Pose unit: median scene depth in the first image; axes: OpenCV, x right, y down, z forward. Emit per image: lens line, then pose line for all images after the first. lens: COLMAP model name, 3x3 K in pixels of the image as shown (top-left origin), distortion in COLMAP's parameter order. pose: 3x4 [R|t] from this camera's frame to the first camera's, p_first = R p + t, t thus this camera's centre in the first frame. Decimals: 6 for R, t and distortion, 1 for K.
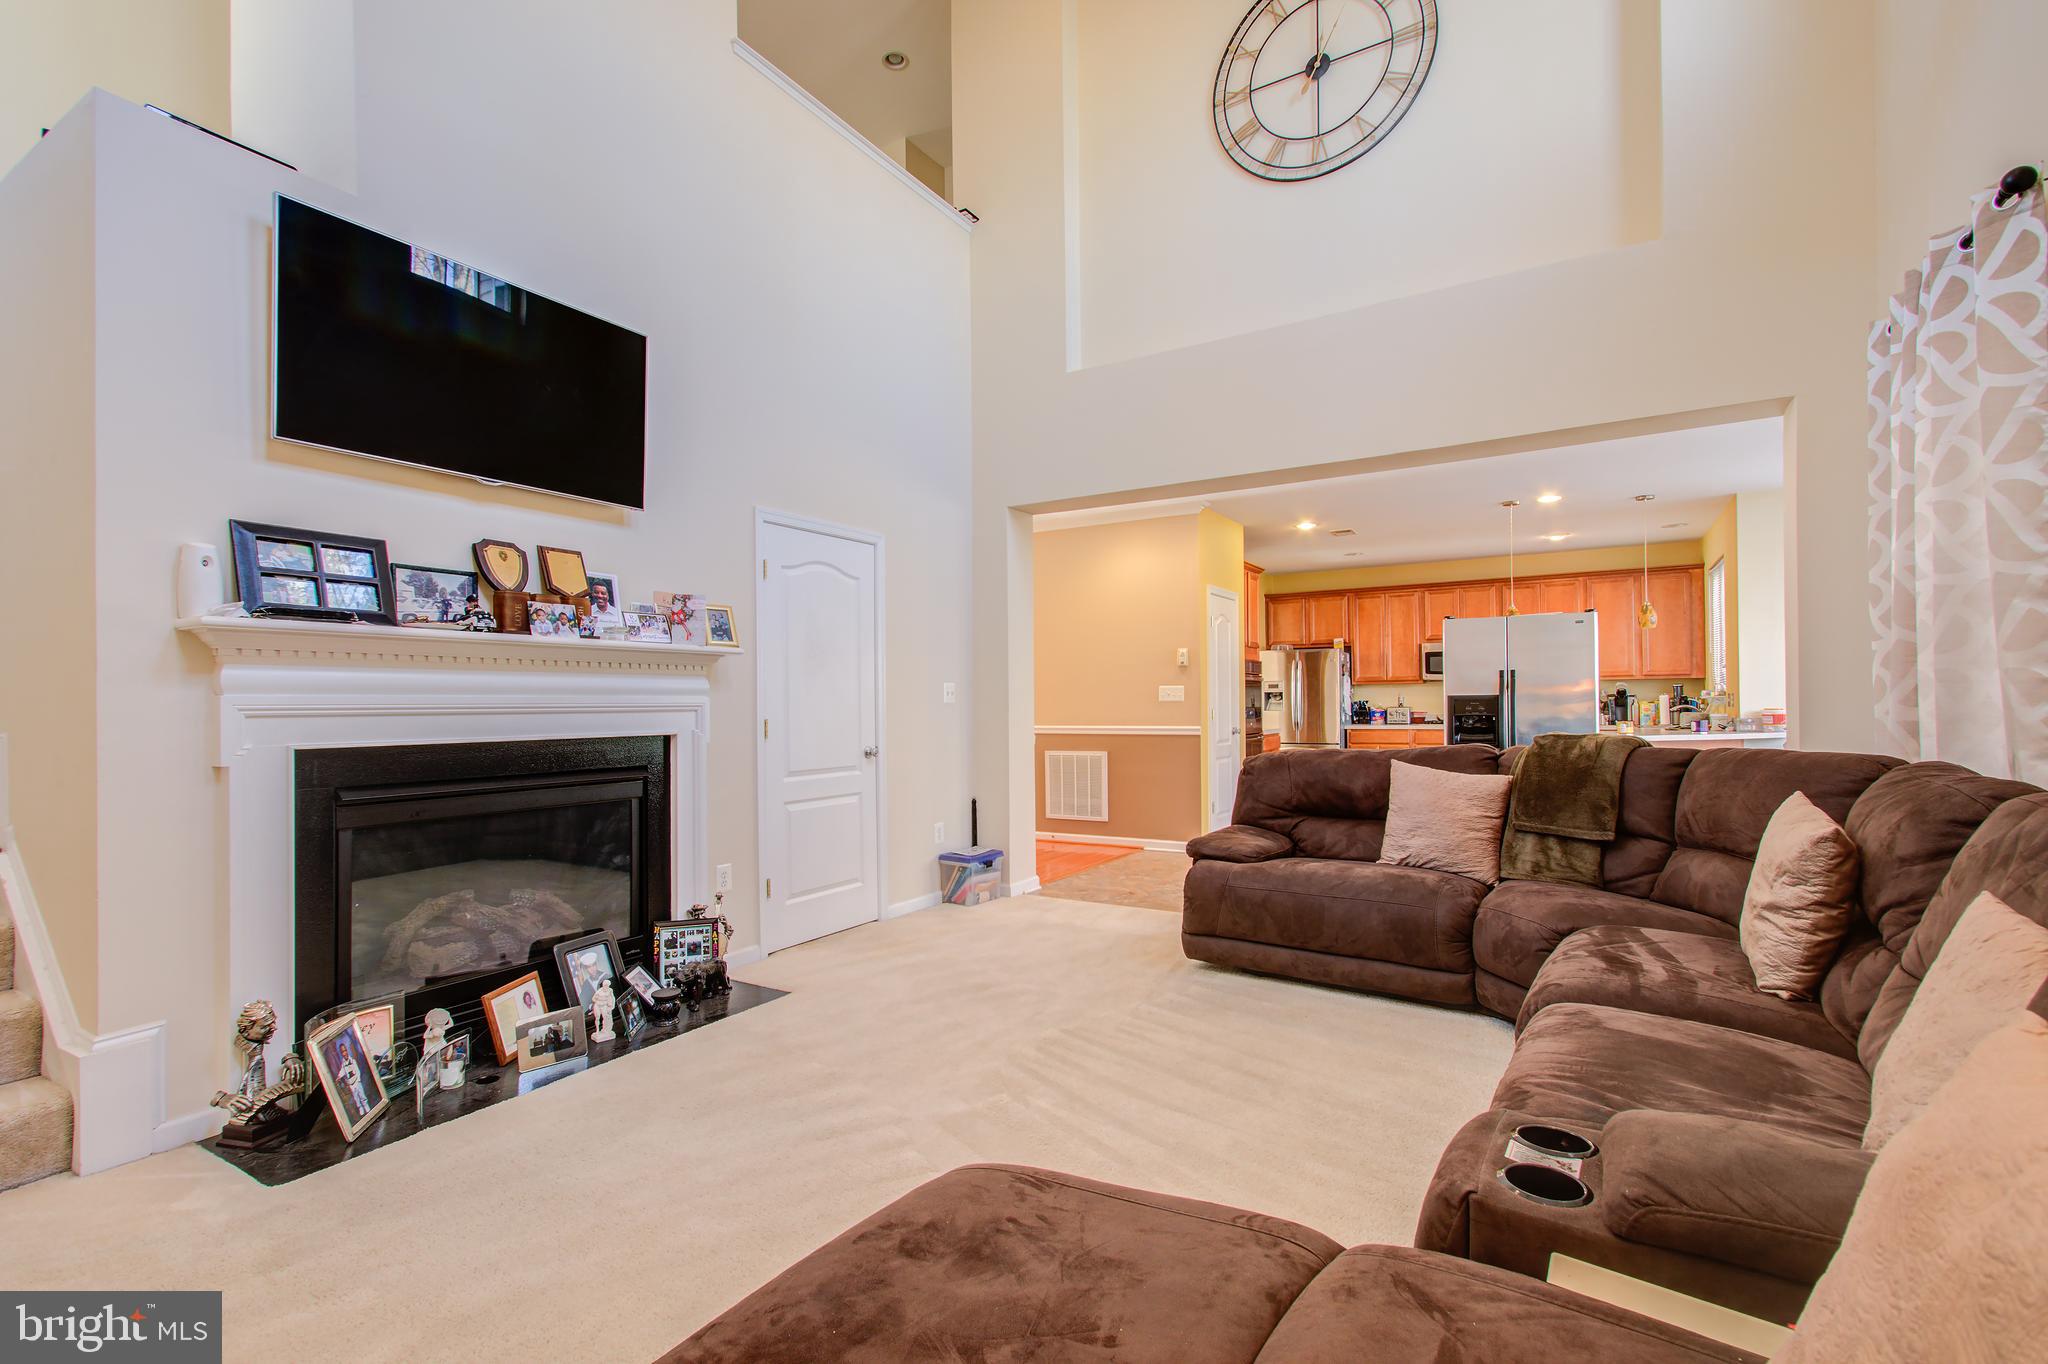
lens RADIAL K [[922.4, 0, 1000.3], [0, 922.4, 697.2], [0, 0, 1]] dist [0.004030, 0.001659]
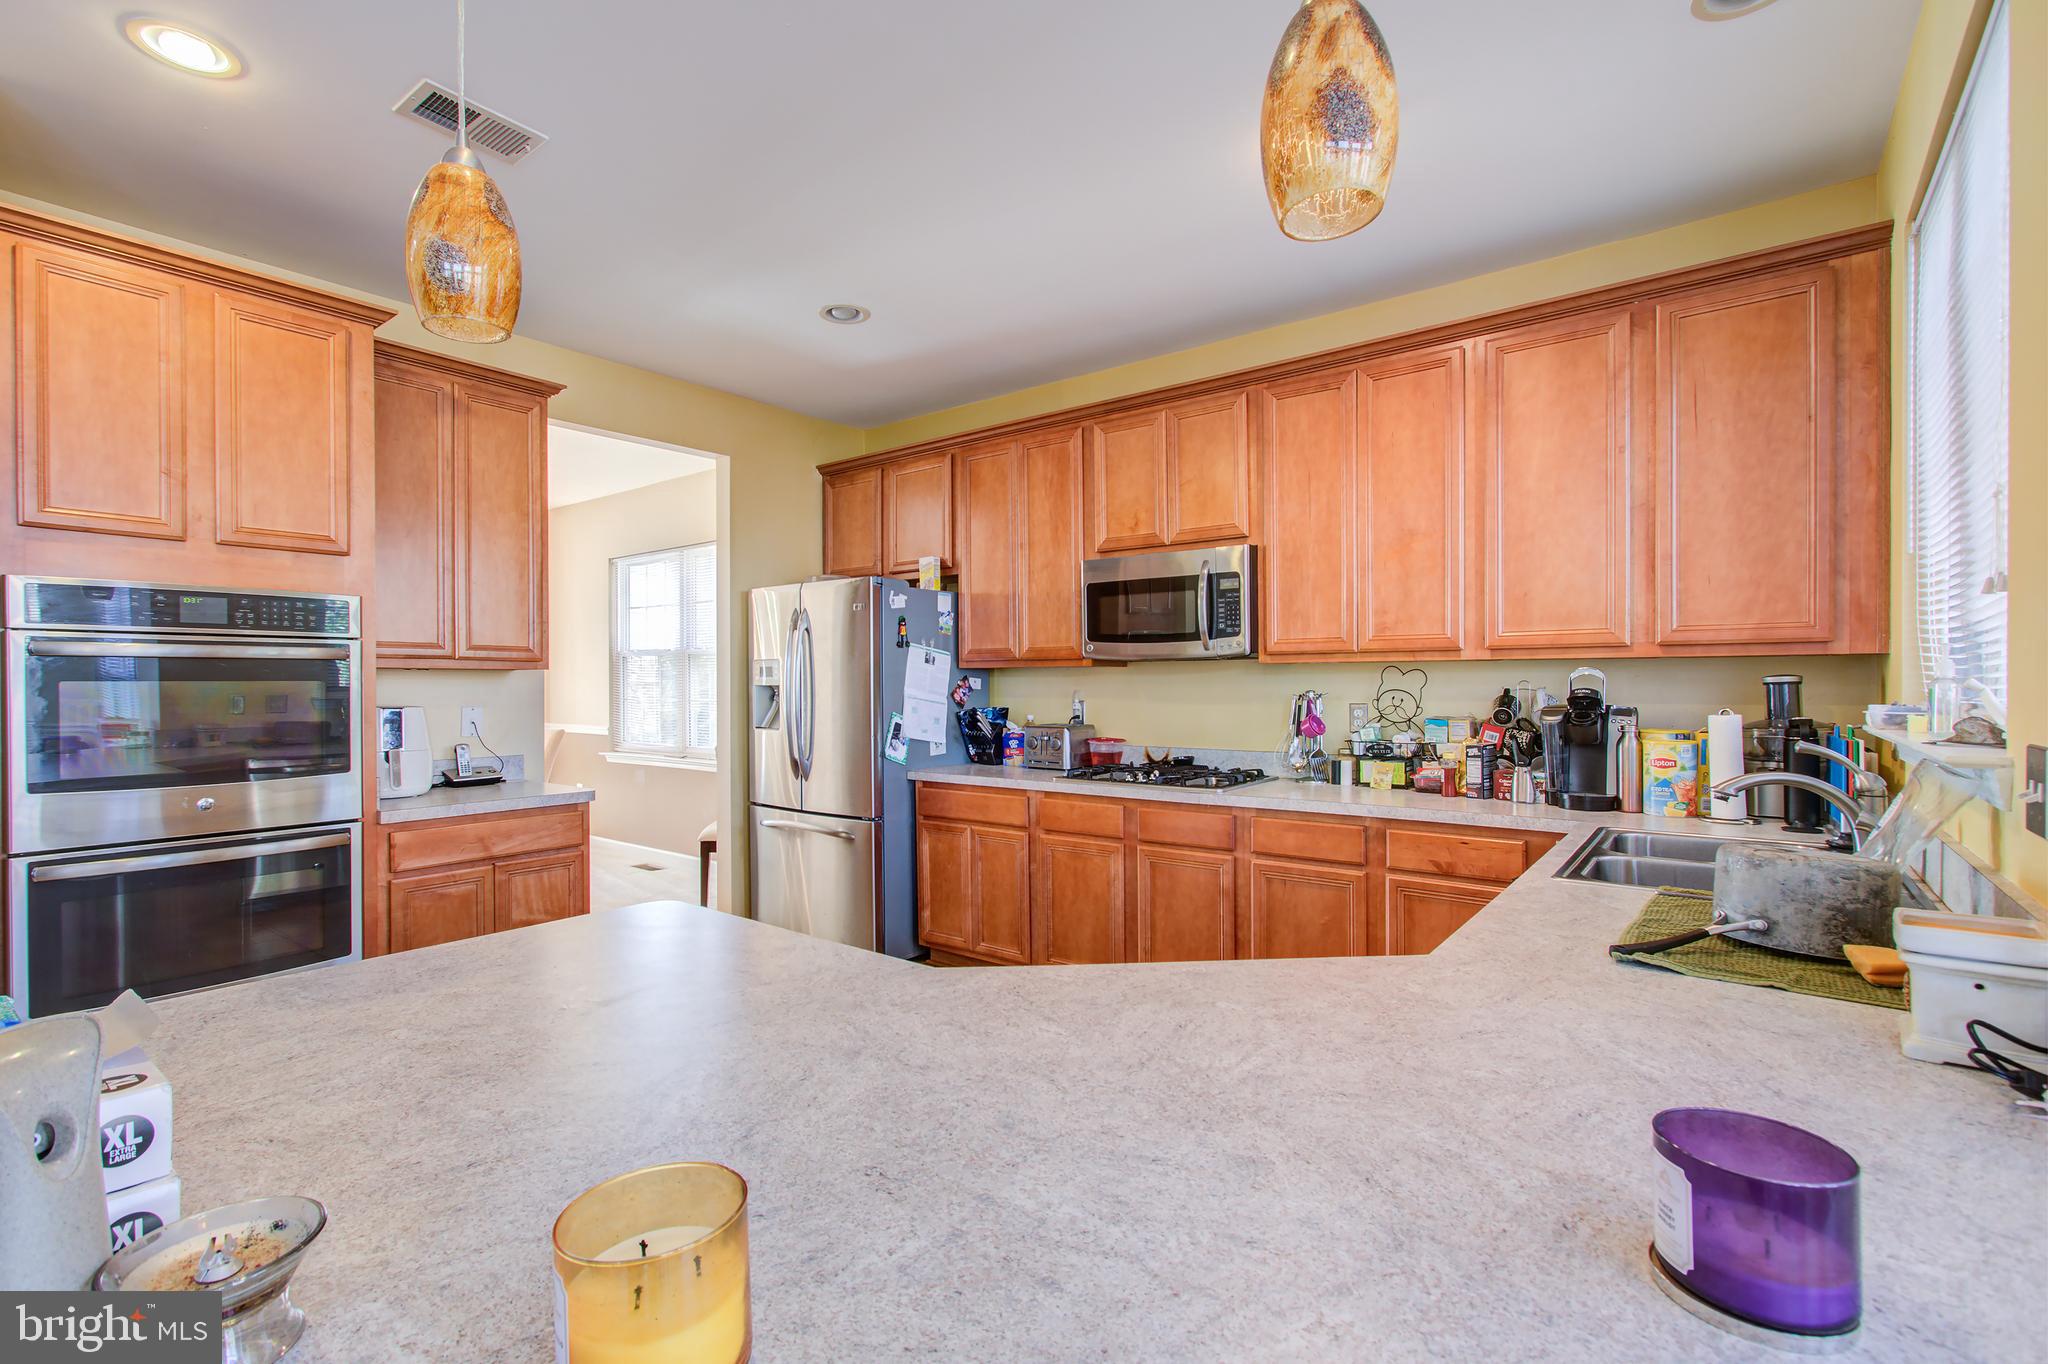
lens RADIAL K [[922.4, 0, 1031.3], [0, 922.4, 690.5], [0, 0, 1]] dist [0.004030, 0.001659]
pose [[0.996591, 0.005873, -0.082288, 1.115805], [-0.004559, 0.999859, 0.016144, -0.027300], [0.082371, -0.015714, 0.996478, 1.477534]]
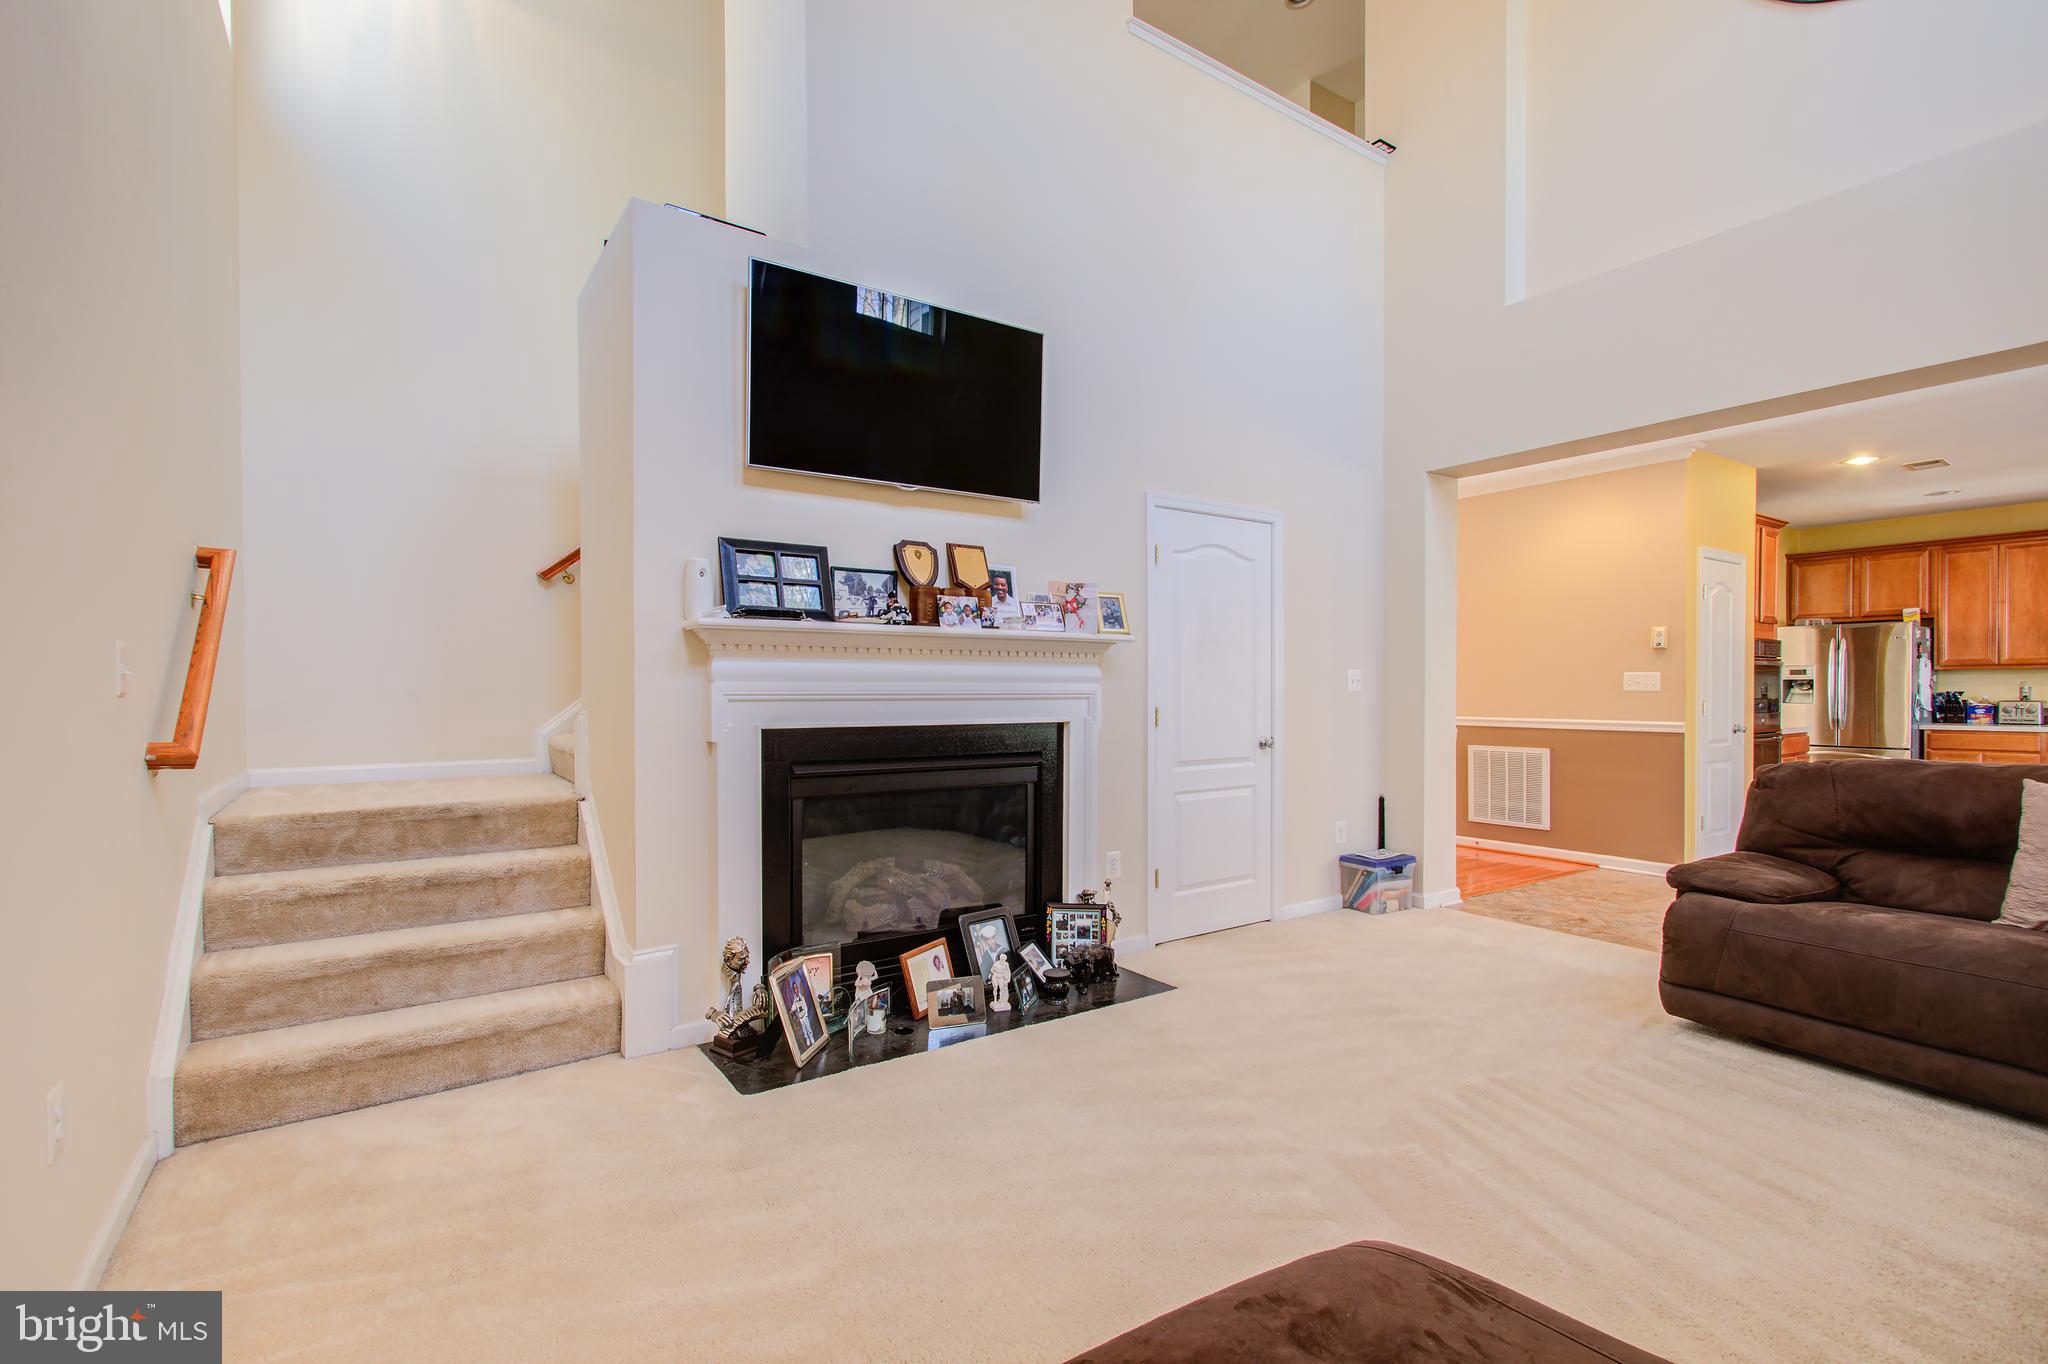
lens RADIAL K [[922.4, 0, 1002.8], [0, 922.4, 698.2], [0, 0, 1]] dist [0.004030, 0.001659]
pose [[0.914175, 0.011923, -0.405145, -0.003147], [-0.004644, 0.999810, 0.018943, -0.004170], [0.405294, -0.015436, 0.914056, 0.033532]]
